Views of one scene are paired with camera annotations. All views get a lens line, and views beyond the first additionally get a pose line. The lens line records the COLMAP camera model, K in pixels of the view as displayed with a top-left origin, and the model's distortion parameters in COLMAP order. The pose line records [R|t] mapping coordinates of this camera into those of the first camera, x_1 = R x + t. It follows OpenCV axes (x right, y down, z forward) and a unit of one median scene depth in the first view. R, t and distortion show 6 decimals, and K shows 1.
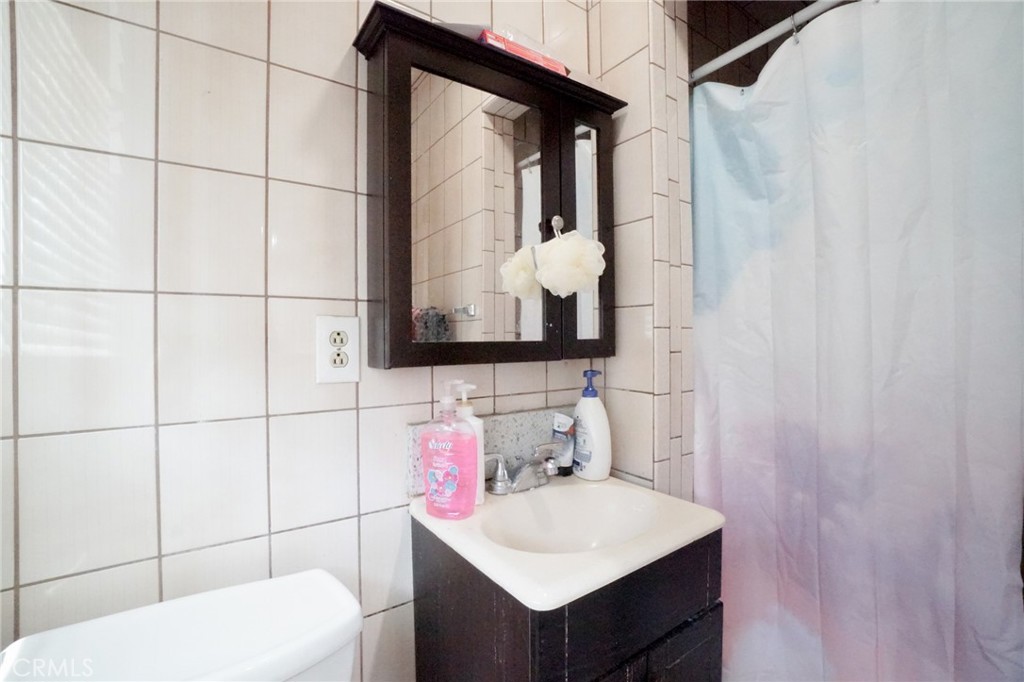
lens RADIAL K [[443.6, 0, 498.1], [0, 443.6, 344.8], [0, 0, 1]] dist [-0.060236, 0.020317]
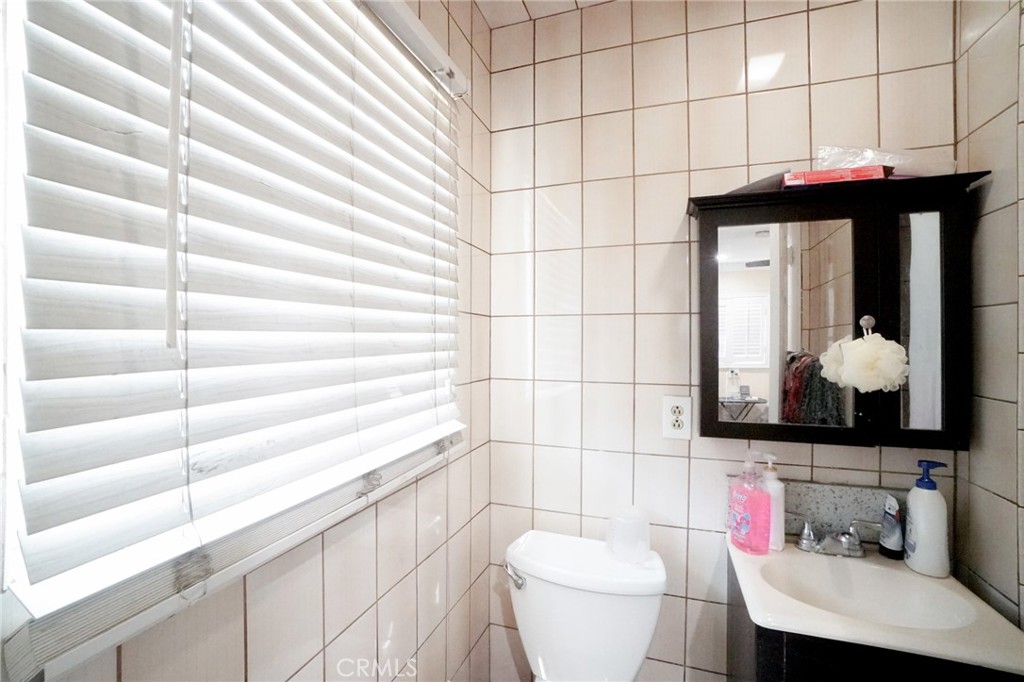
lens RADIAL K [[443.6, 0, 498.1], [0, 443.6, 344.8], [0, 0, 1]] dist [-0.060236, 0.020317]
pose [[0.571430, 0.001093, -0.820650, 0.482009], [-0.011079, 0.999918, -0.006382, -0.202019], [0.820576, 0.012738, 0.571396, -0.358827]]
